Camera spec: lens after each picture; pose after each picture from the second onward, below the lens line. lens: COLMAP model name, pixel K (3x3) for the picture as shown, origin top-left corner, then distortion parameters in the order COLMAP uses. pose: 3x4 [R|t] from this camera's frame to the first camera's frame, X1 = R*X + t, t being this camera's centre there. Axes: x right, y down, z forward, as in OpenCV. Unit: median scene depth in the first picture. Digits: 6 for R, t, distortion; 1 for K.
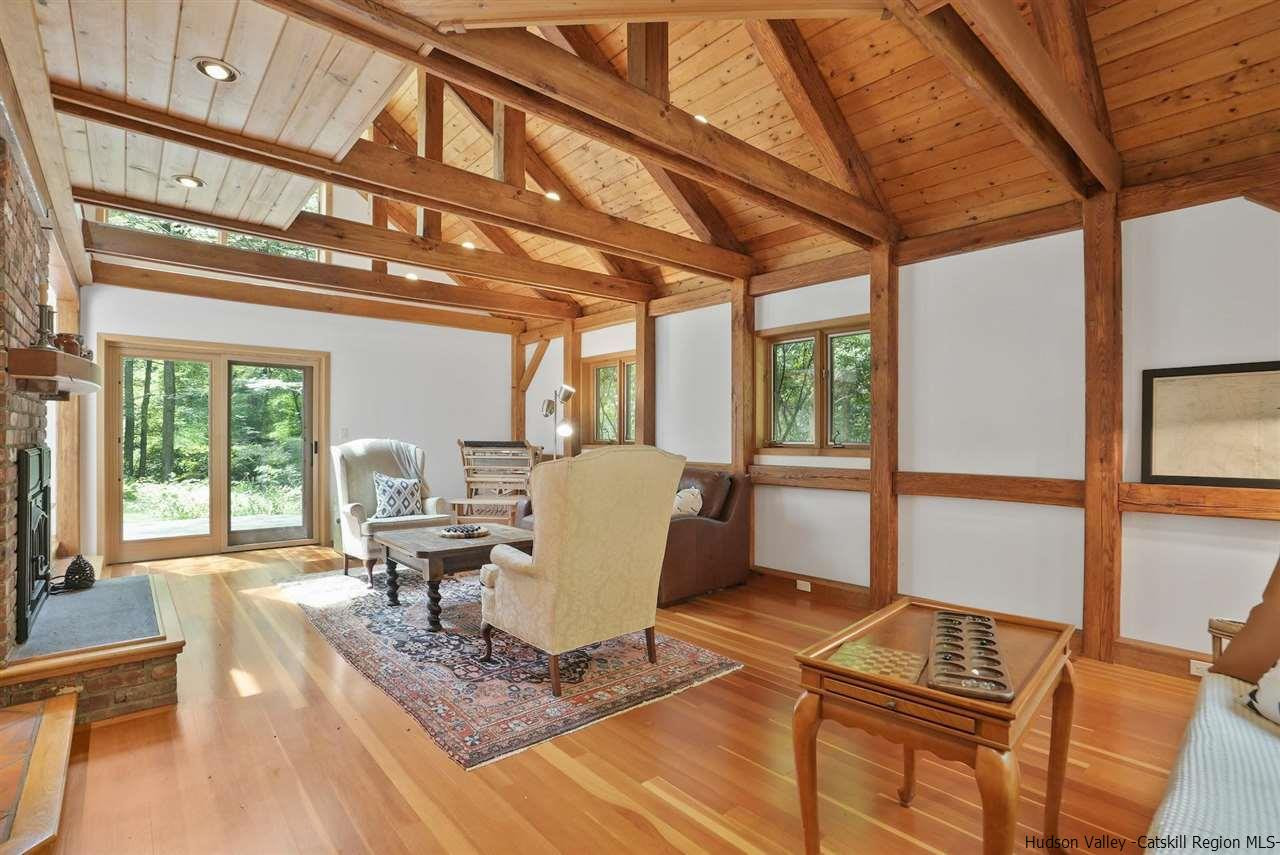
lens RADIAL K [[602.7, 0, 644.7], [0, 602.7, 419.8], [0, 0, 1]] dist [-0.036185, 0.000336]
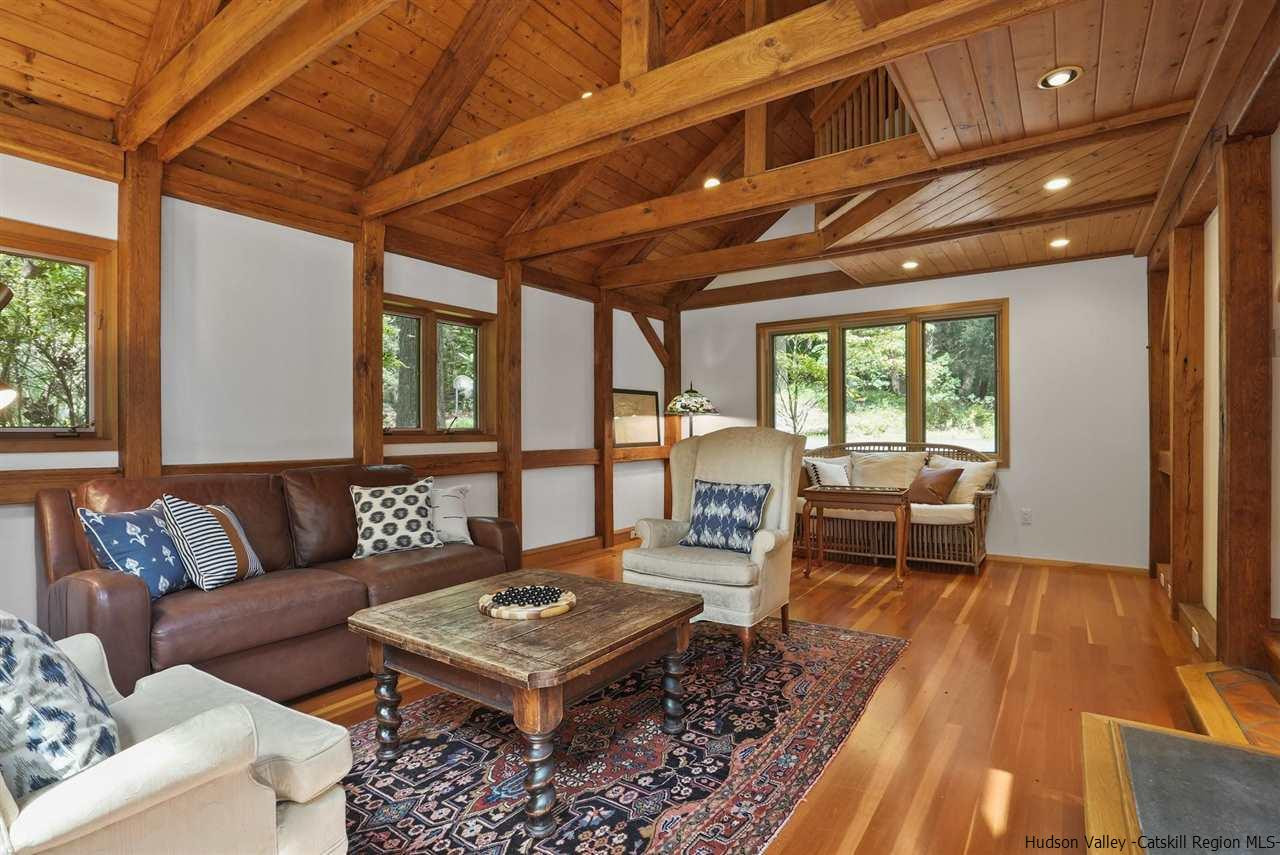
lens RADIAL K [[609.3, 0, 635.8], [0, 609.3, 424.5], [0, 0, 1]] dist [-0.018417, 0.000841]
pose [[-0.226689, 0.003391, 0.973961, -1.037963], [-0.031604, 0.999442, -0.010836, 0.046153], [-0.973454, -0.033238, -0.226456, 1.290681]]
